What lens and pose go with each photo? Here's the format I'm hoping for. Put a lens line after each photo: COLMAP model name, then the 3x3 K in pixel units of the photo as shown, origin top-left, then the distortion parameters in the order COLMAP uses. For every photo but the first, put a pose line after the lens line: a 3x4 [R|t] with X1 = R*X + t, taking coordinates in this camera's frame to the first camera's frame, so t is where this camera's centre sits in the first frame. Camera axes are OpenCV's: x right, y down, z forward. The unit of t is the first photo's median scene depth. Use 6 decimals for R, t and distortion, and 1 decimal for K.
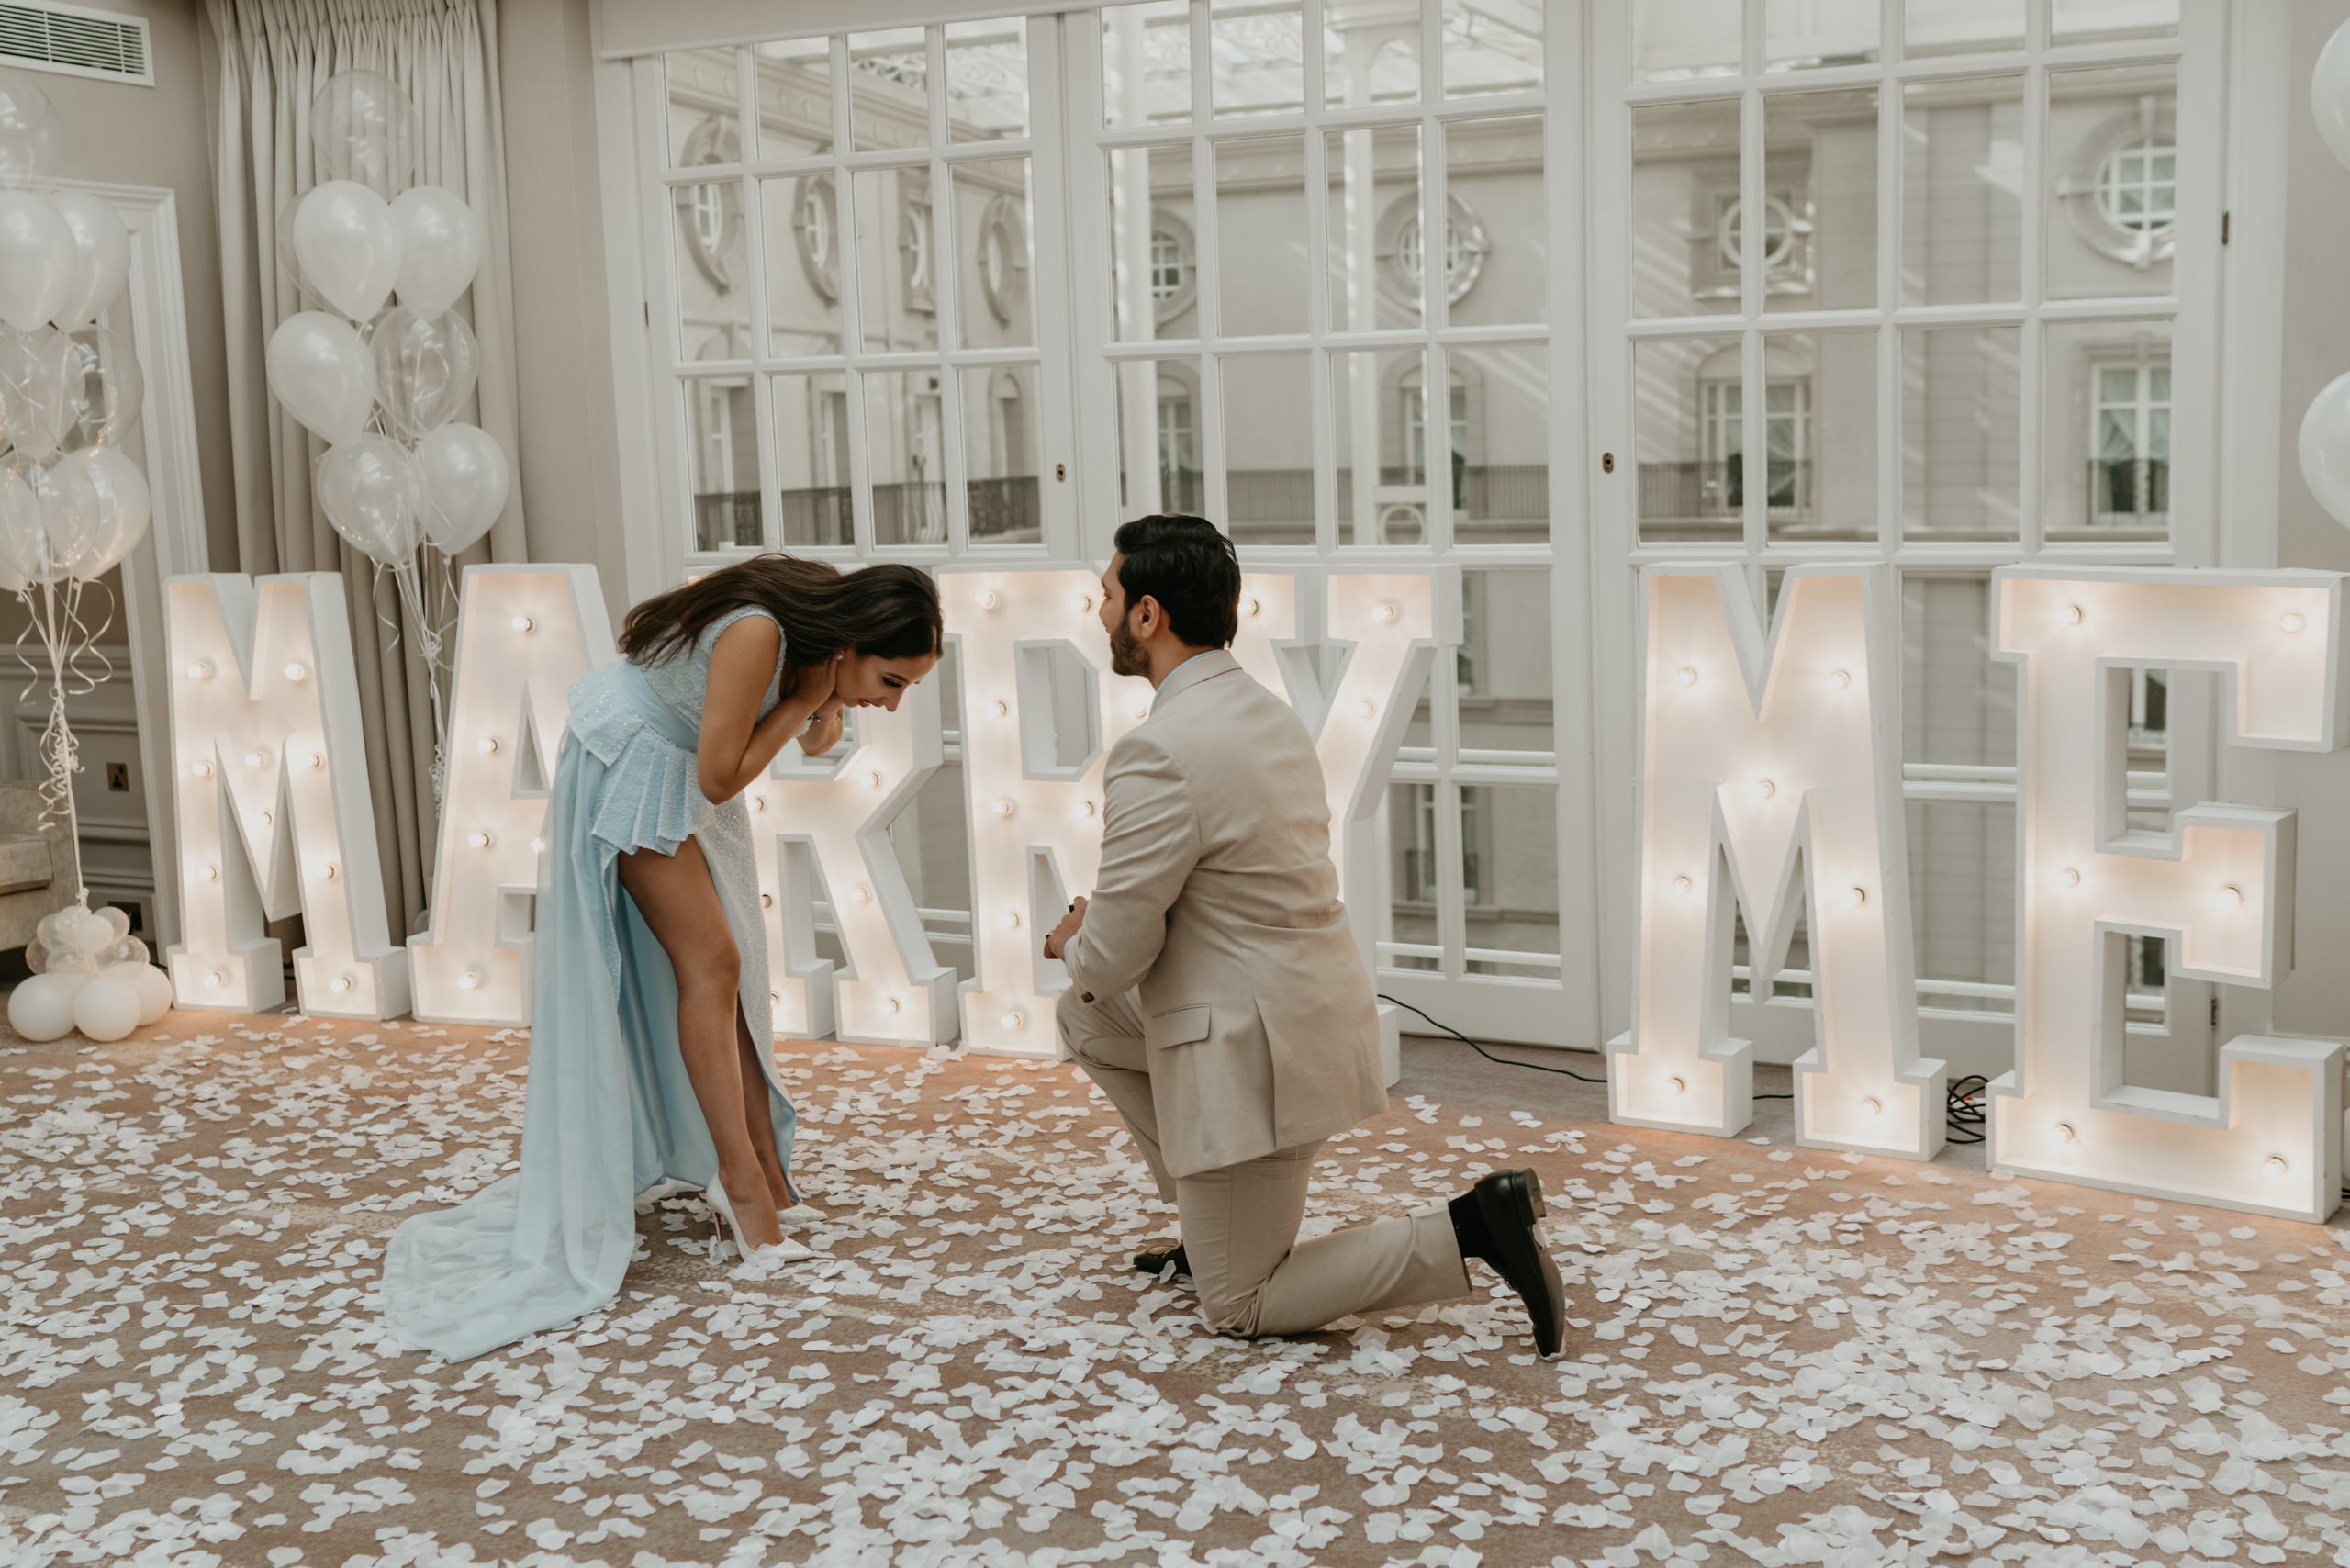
lens RADIAL K [[2509.4, 0, 1487.7], [0, 2509.4, 858.9], [0, 0, 1]] dist [-0.082298, 0.103291]
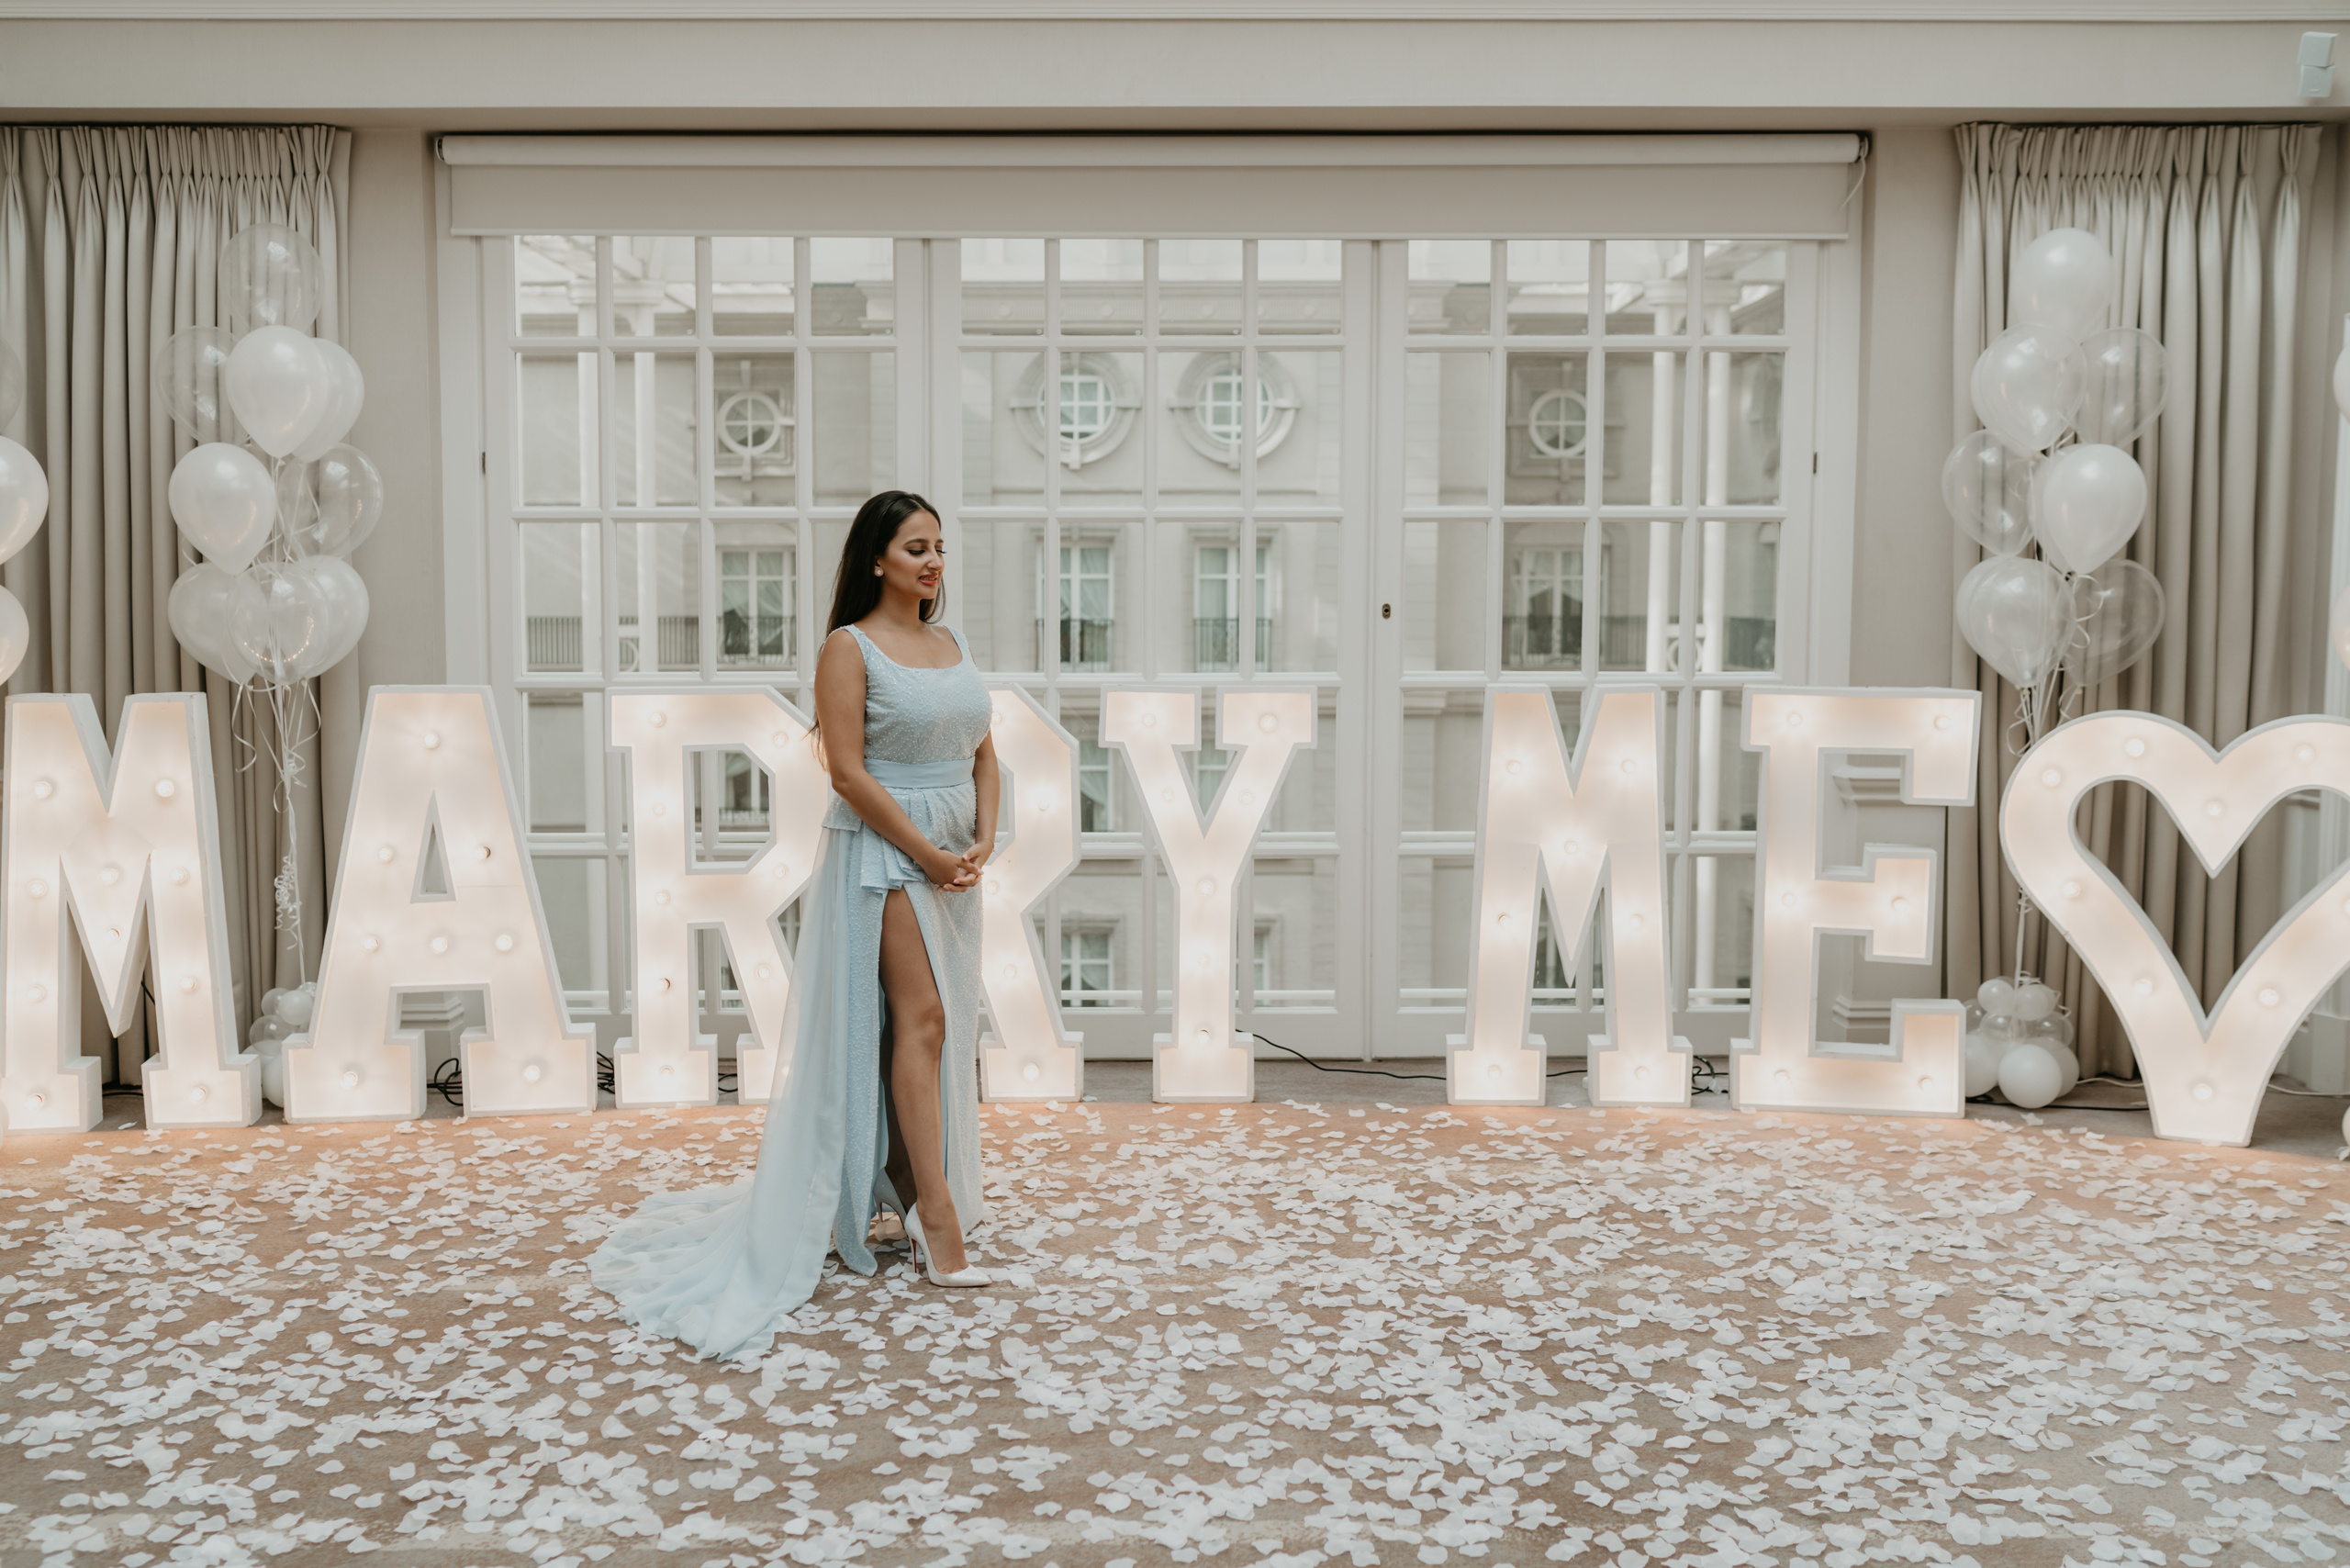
lens RADIAL K [[2172.2, 0, 1262.6], [0, 2172.2, 669.9], [0, 0, 1]] dist [-0.011817, 0.031608]
pose [[0.893159, 0.006892, 0.449689, -0.644885], [0.053970, 0.991015, -0.122381, 0.014622], [-0.446492, 0.133575, 0.884761, -0.006414]]
